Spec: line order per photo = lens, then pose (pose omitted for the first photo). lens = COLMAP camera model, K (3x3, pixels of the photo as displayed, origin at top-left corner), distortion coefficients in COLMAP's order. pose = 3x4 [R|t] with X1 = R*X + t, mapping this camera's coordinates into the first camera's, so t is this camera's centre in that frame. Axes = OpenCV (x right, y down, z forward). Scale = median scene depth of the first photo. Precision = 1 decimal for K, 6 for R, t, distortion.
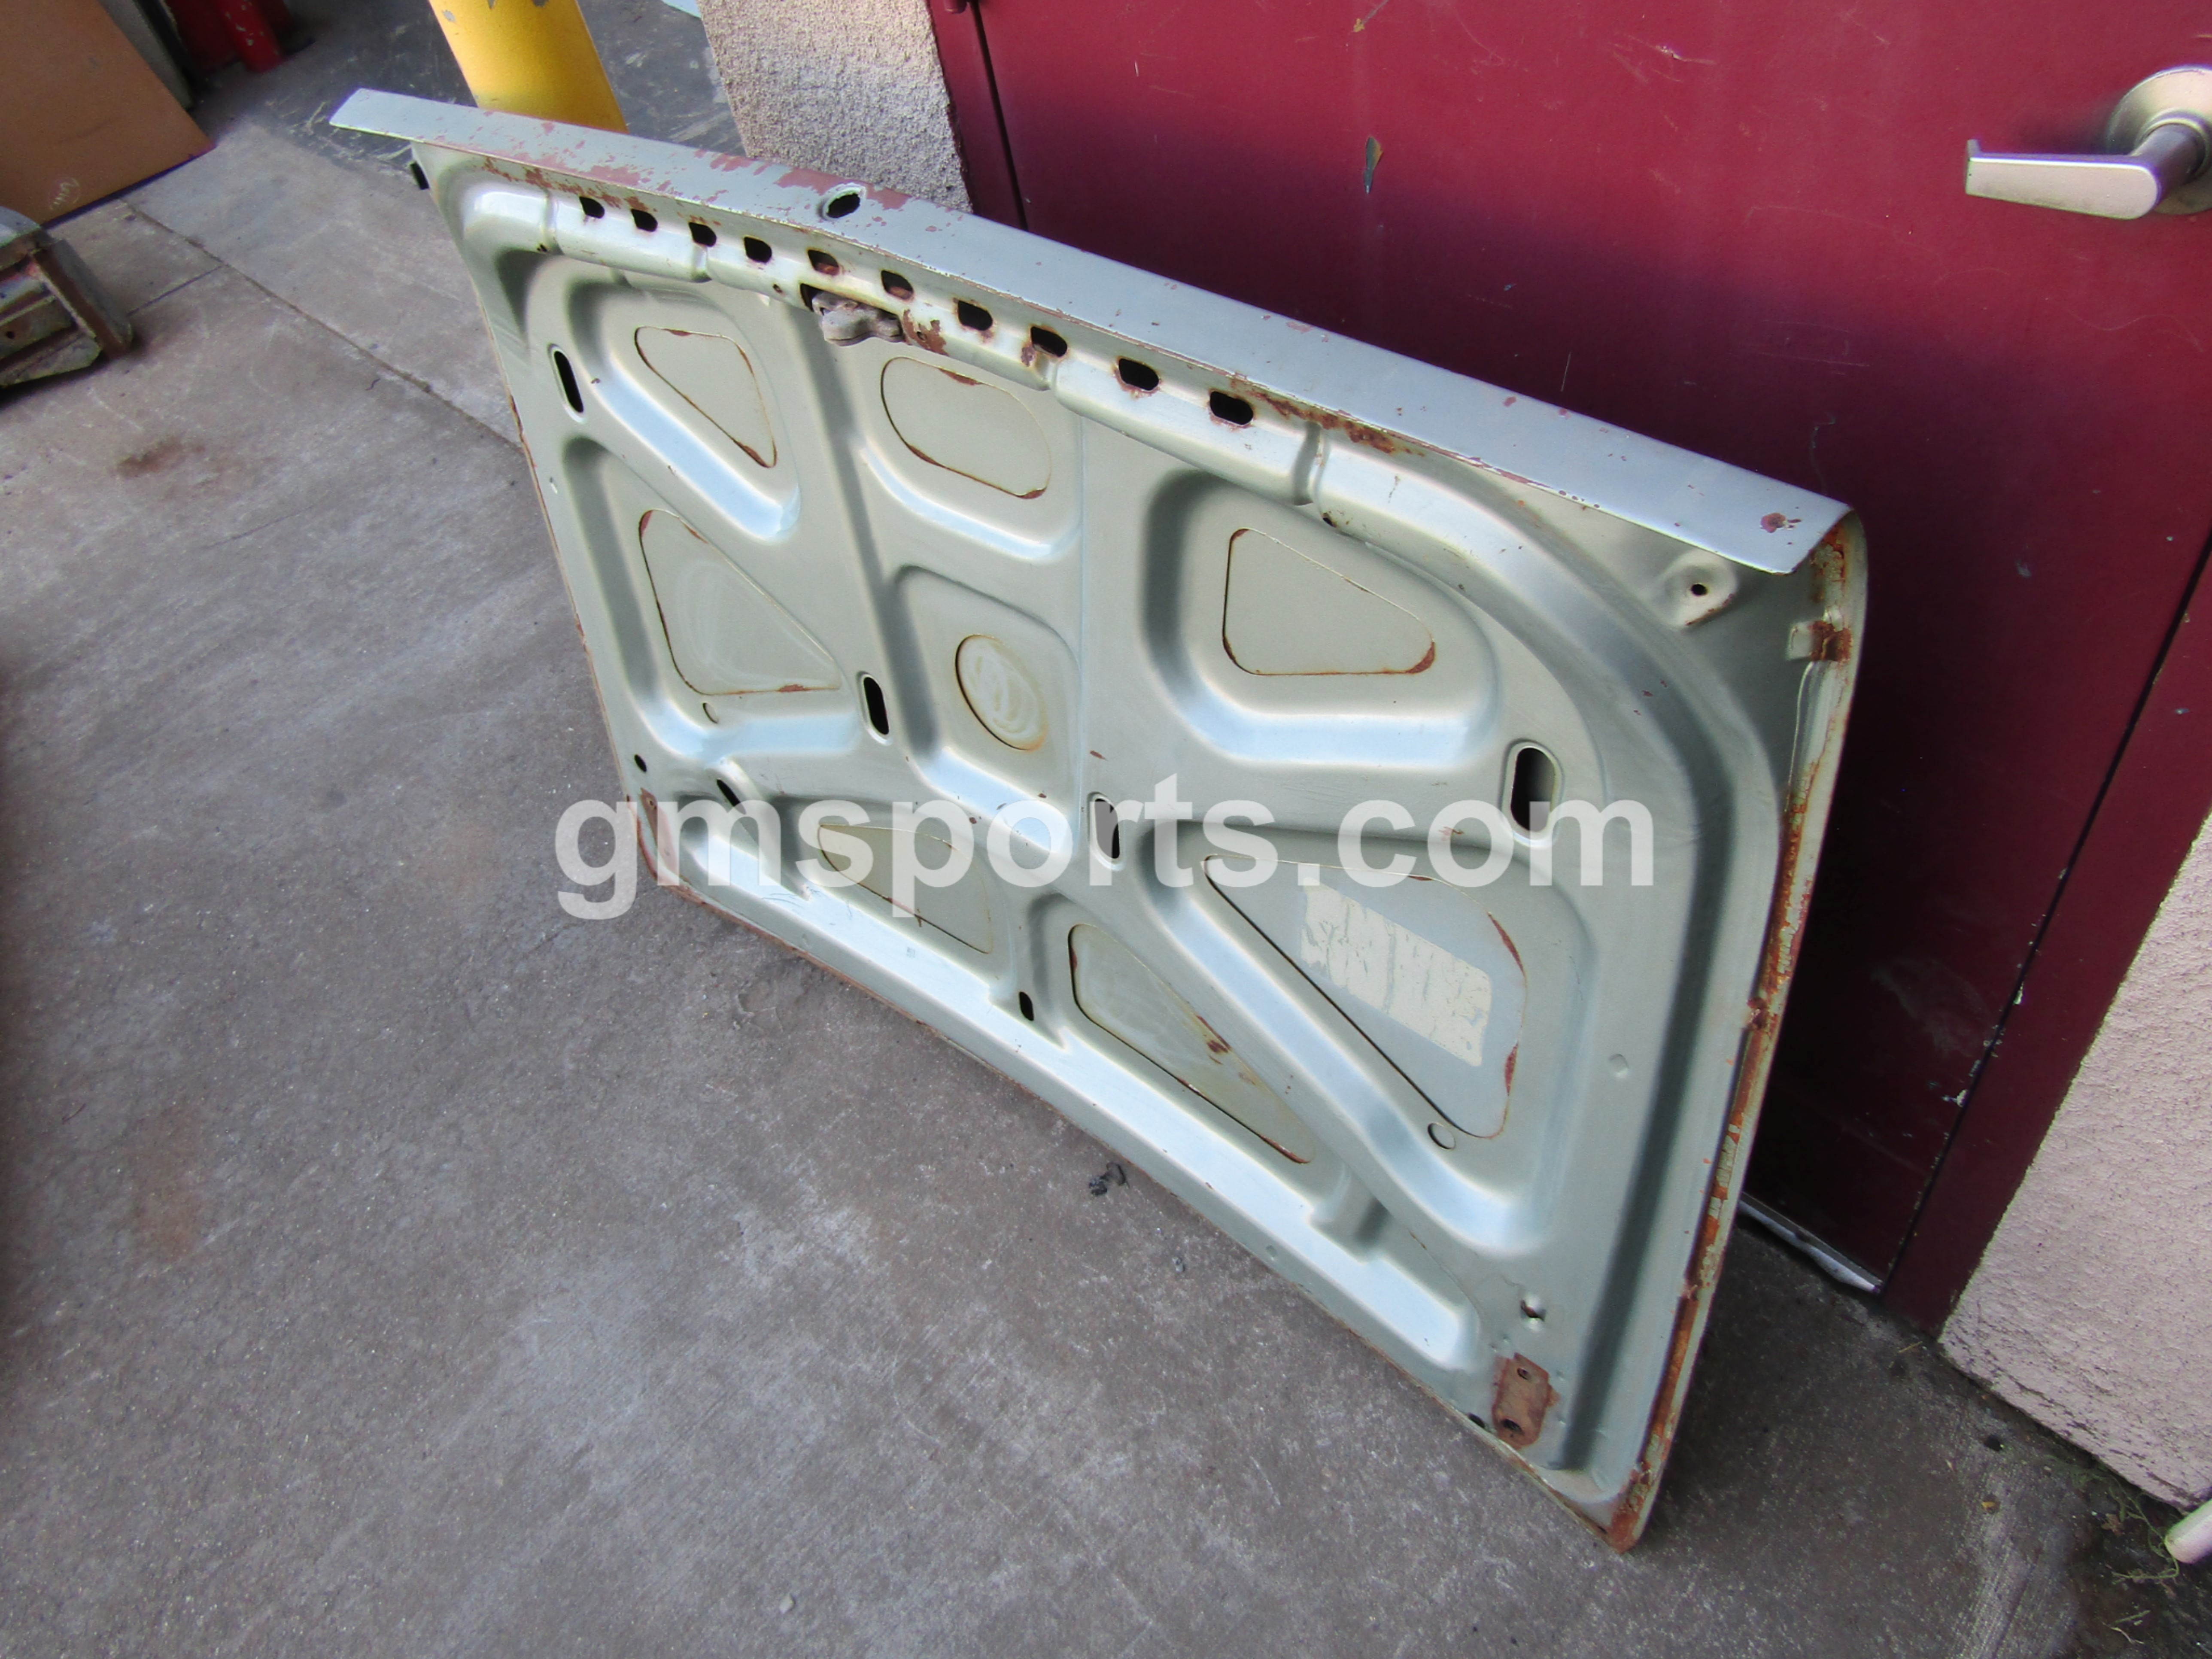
lens RADIAL K [[1587.3, 0, 1111.0], [0, 1587.3, 832.0], [0, 0, 1]] dist [-0.010382, 0.012184]
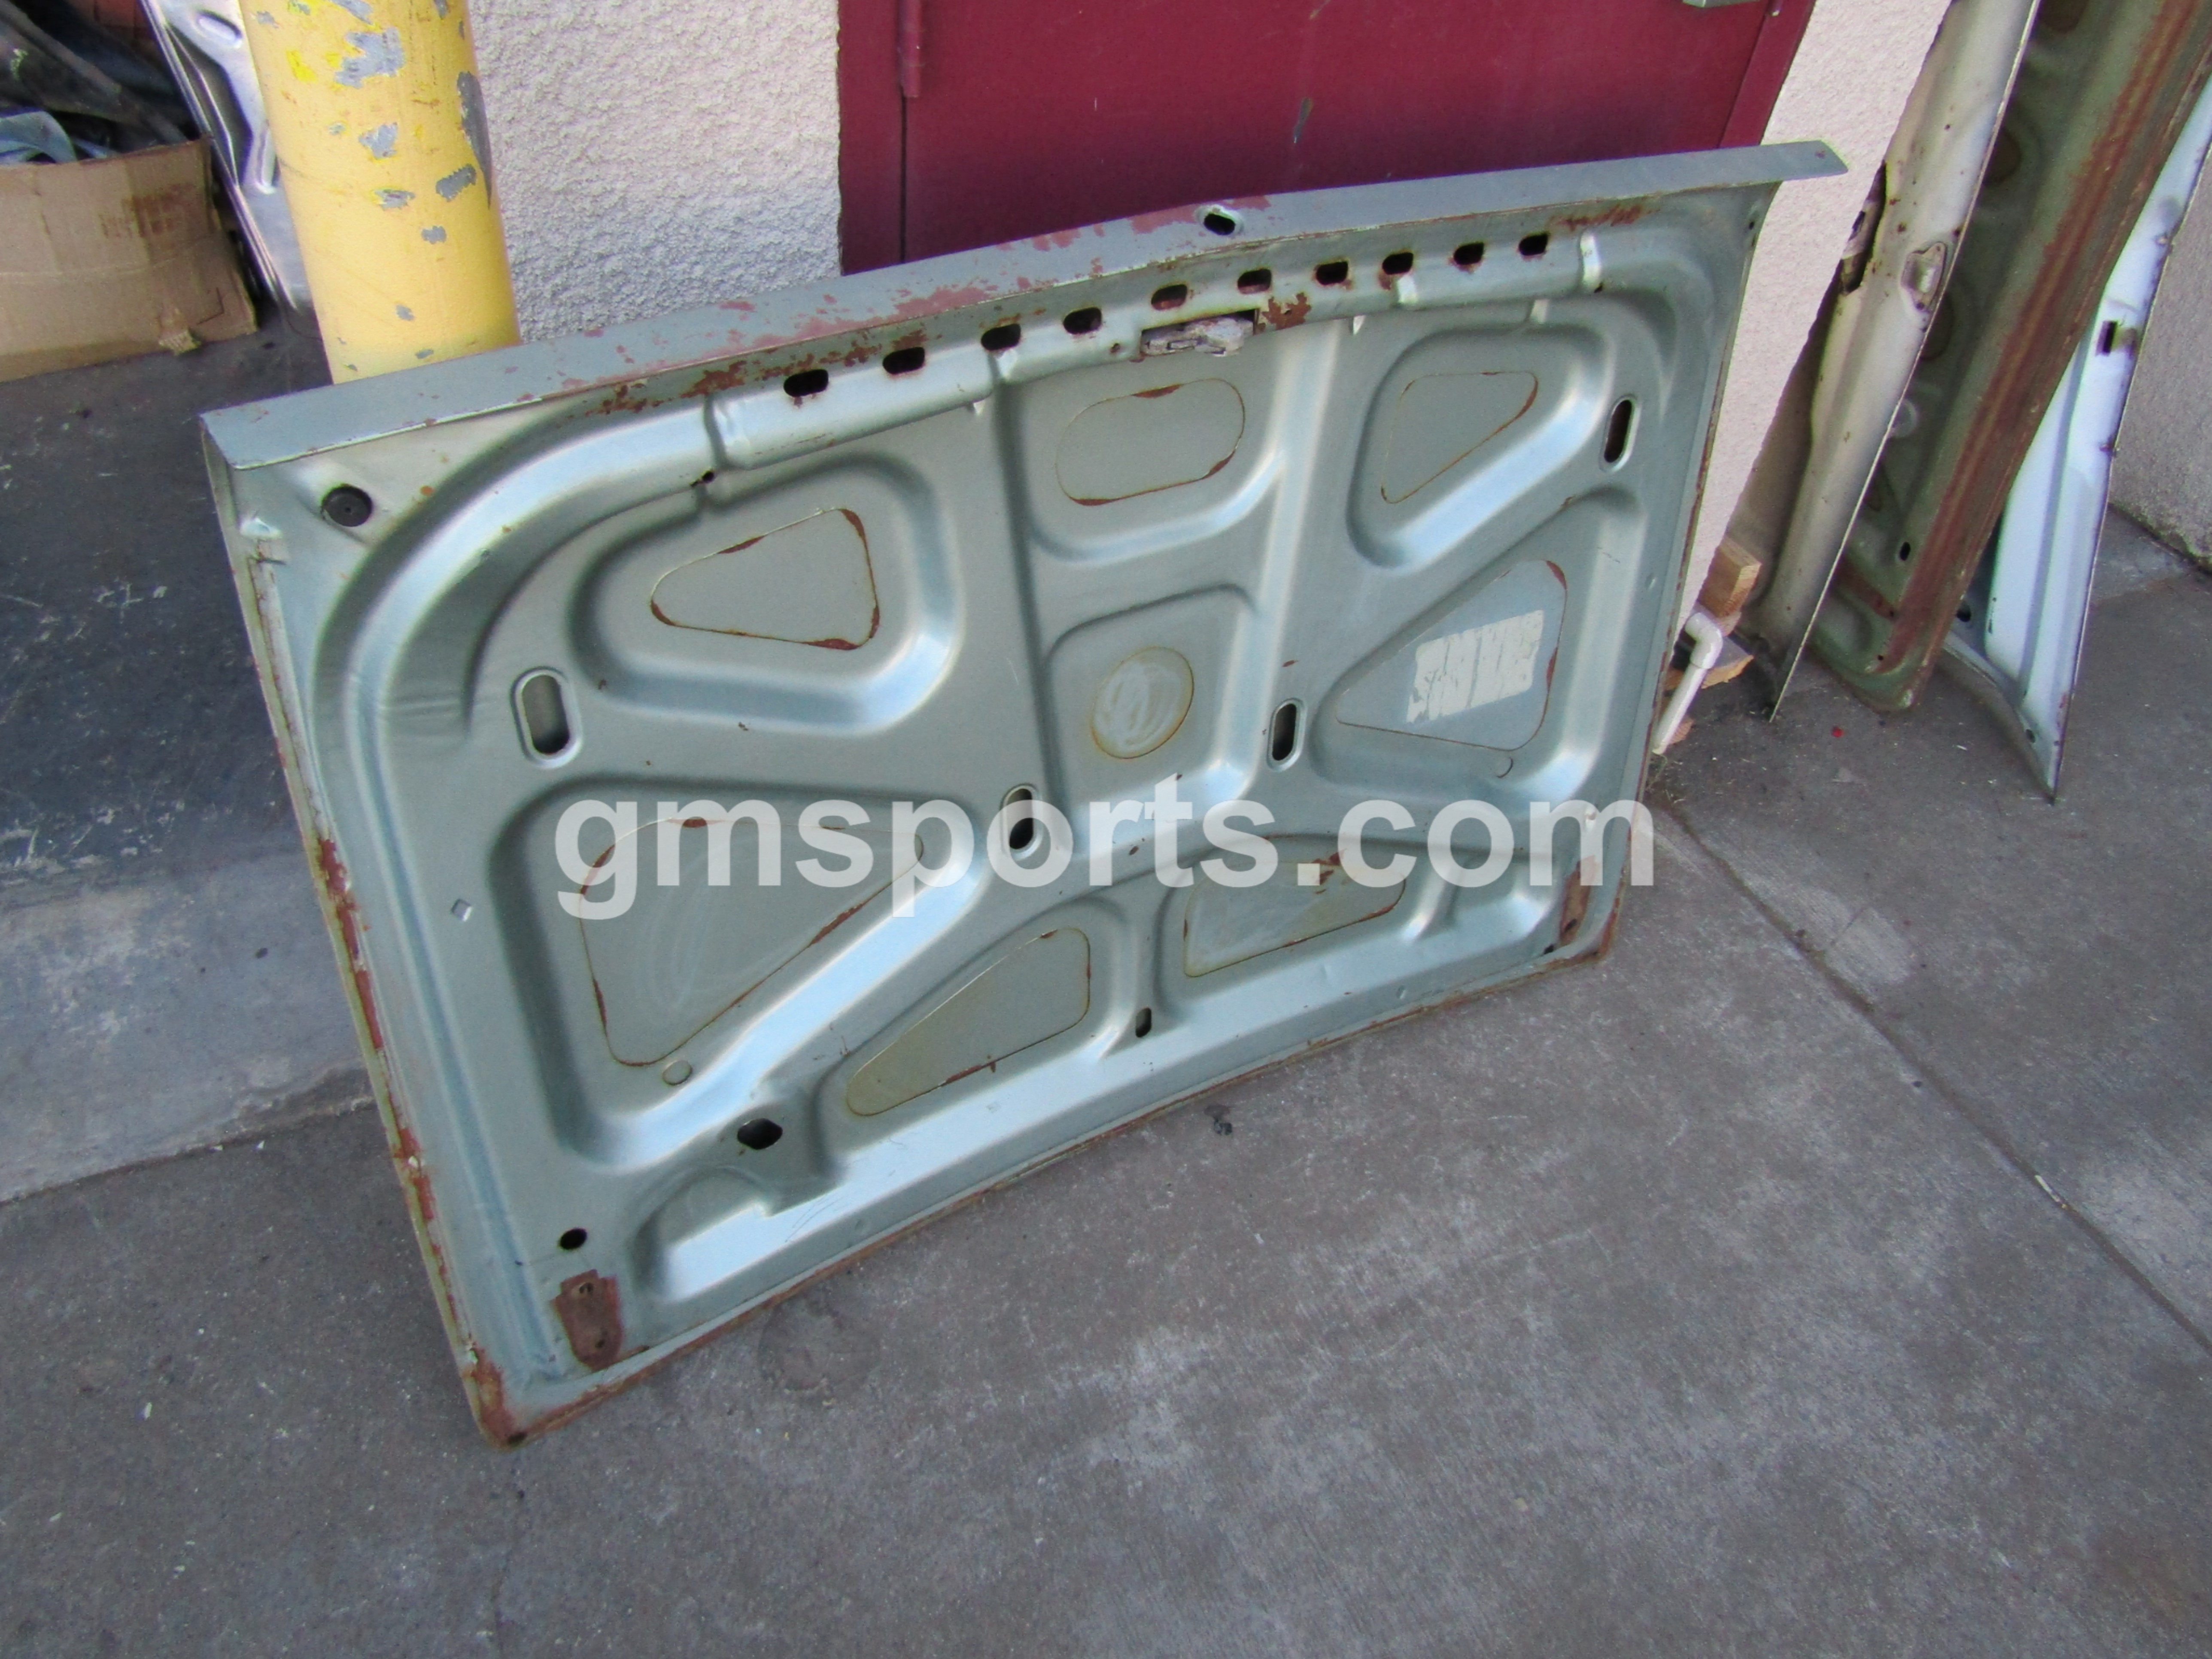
lens RADIAL K [[1587.3, 0, 1113.2], [0, 1587.3, 825.9], [0, 0, 1]] dist [-0.010382, 0.012184]
pose [[0.294193, -0.505430, 0.811166, -0.851448], [0.593680, 0.761767, 0.259334, -0.271484], [-0.748995, 0.405279, 0.524171, 0.437383]]
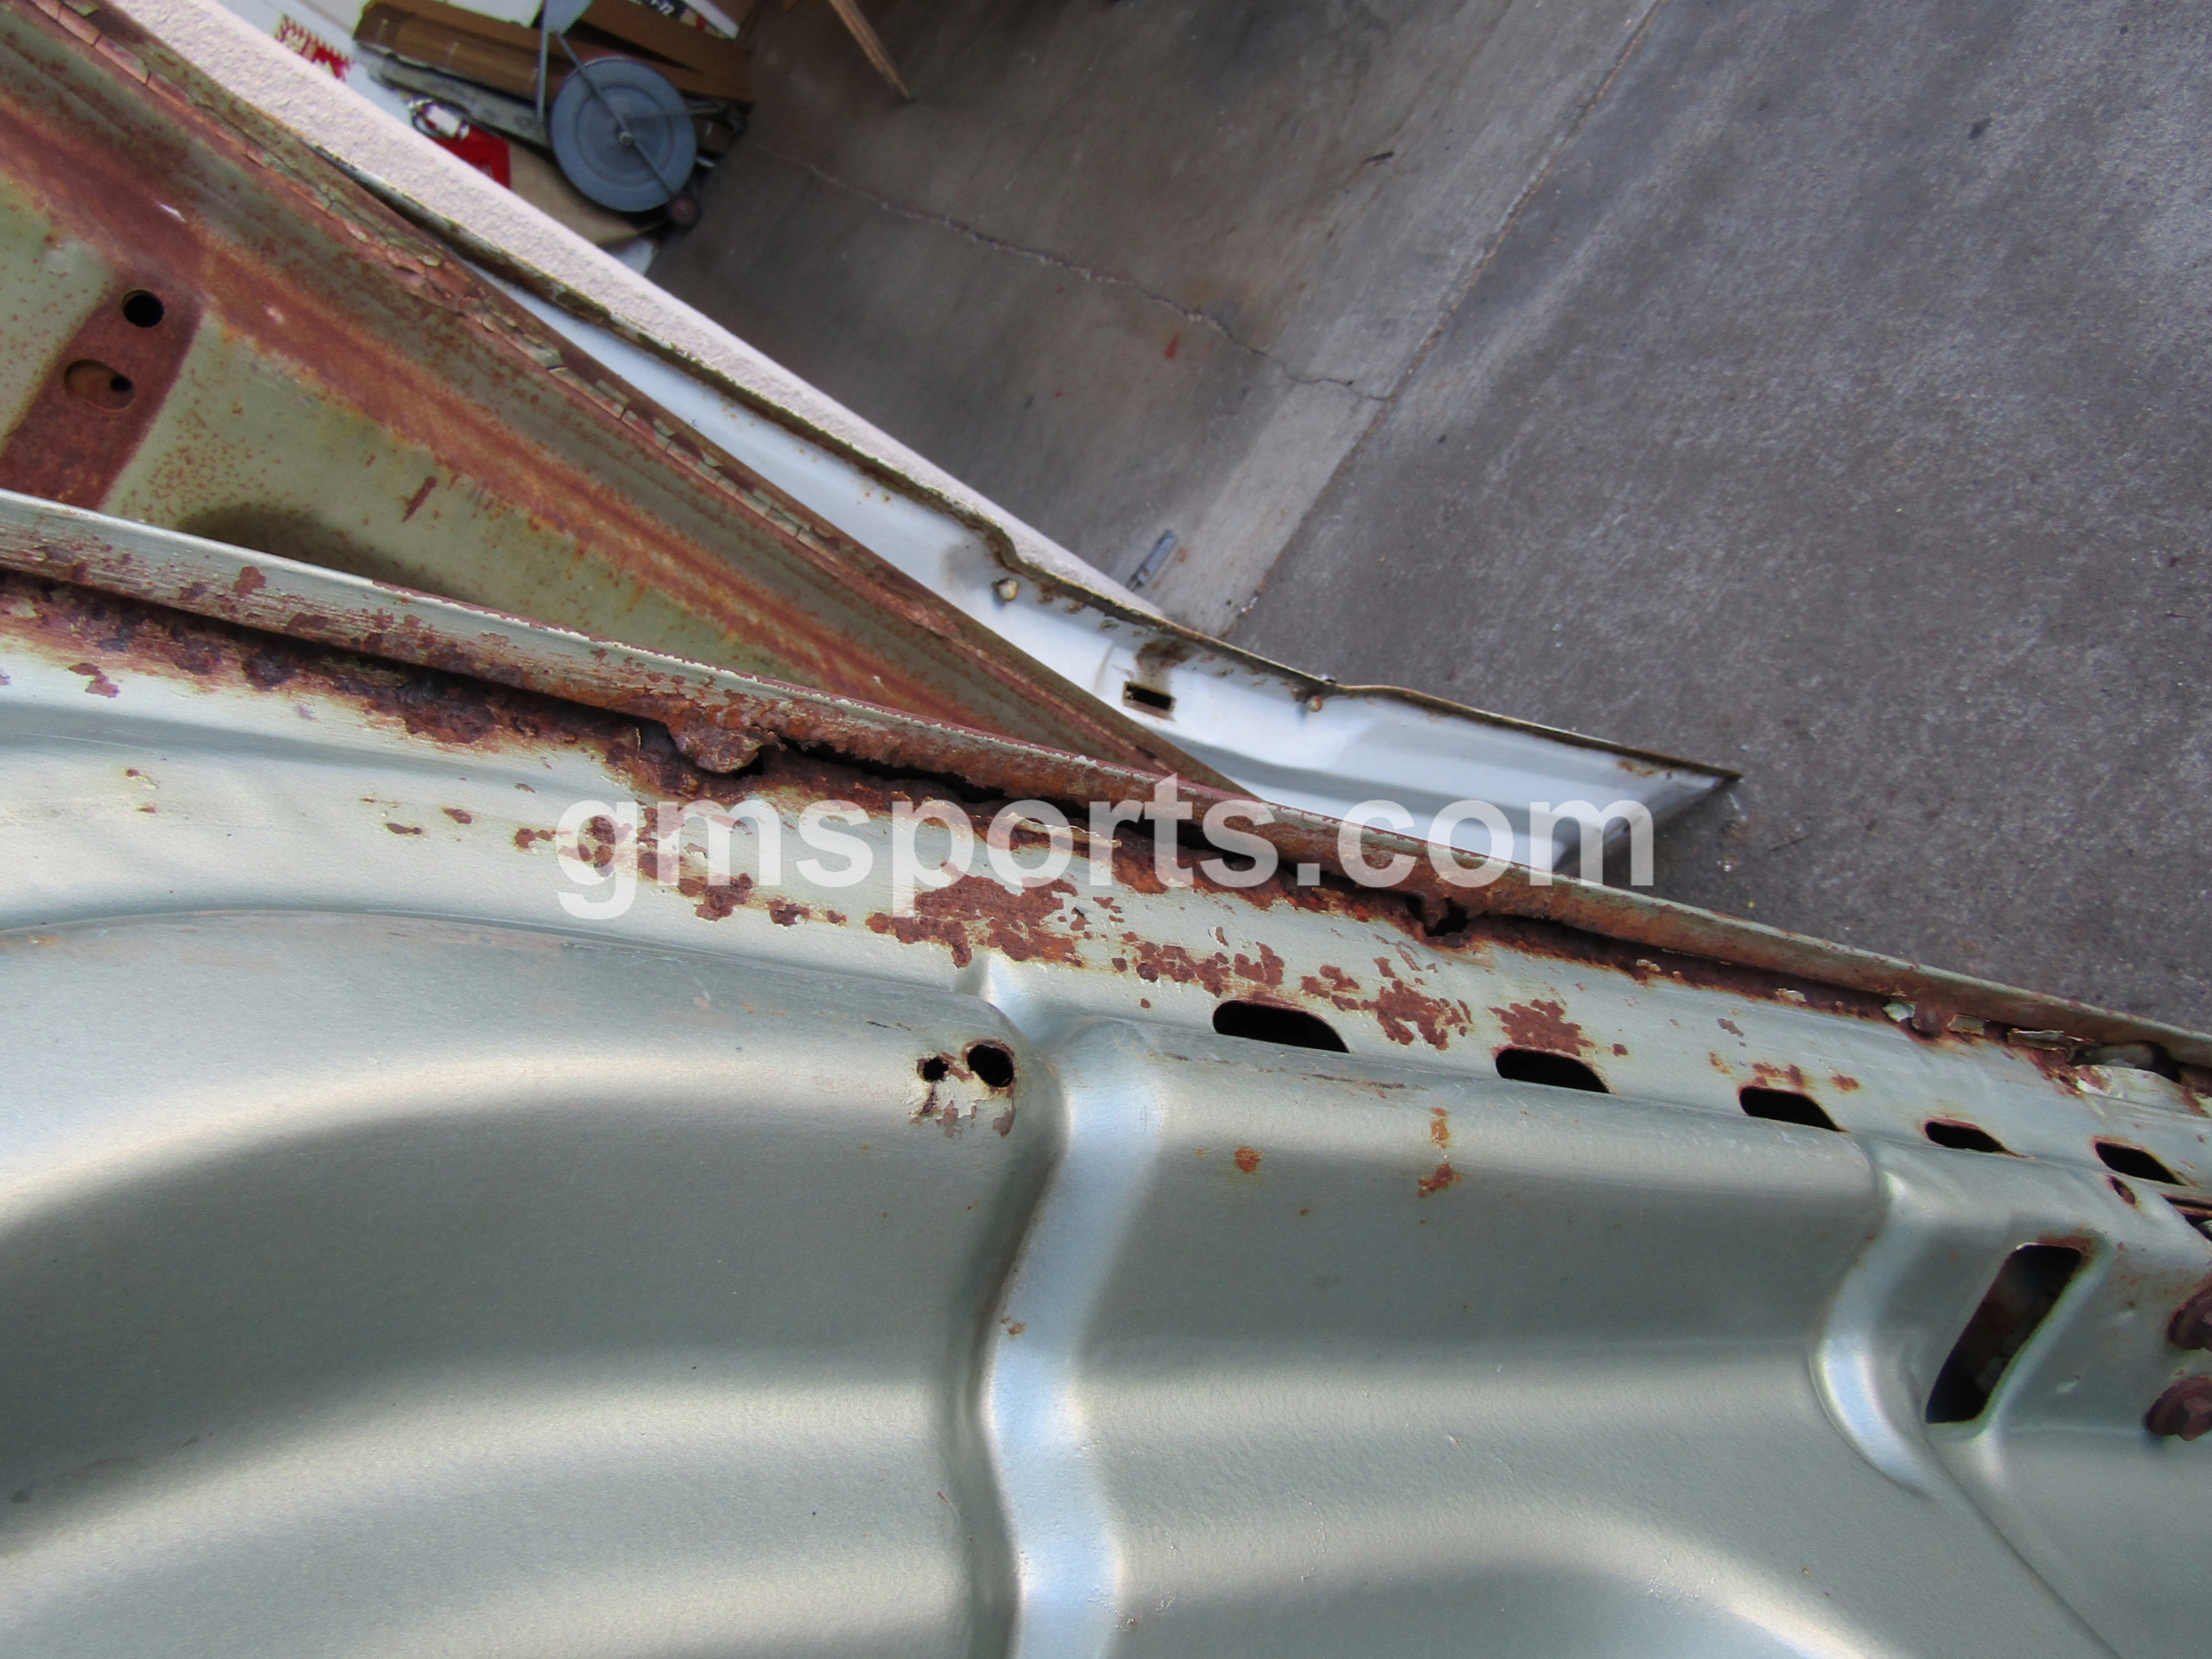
lens RADIAL K [[1587.3, 0, 1126.8], [0, 1587.3, 812.9], [0, 0, 1]] dist [-0.010382, 0.012184]
pose [[-0.512620, 0.329759, 0.792767, 0.138535], [0.672670, -0.419572, 0.609487, -0.164519], [0.533607, 0.845706, -0.006738, 0.383730]]
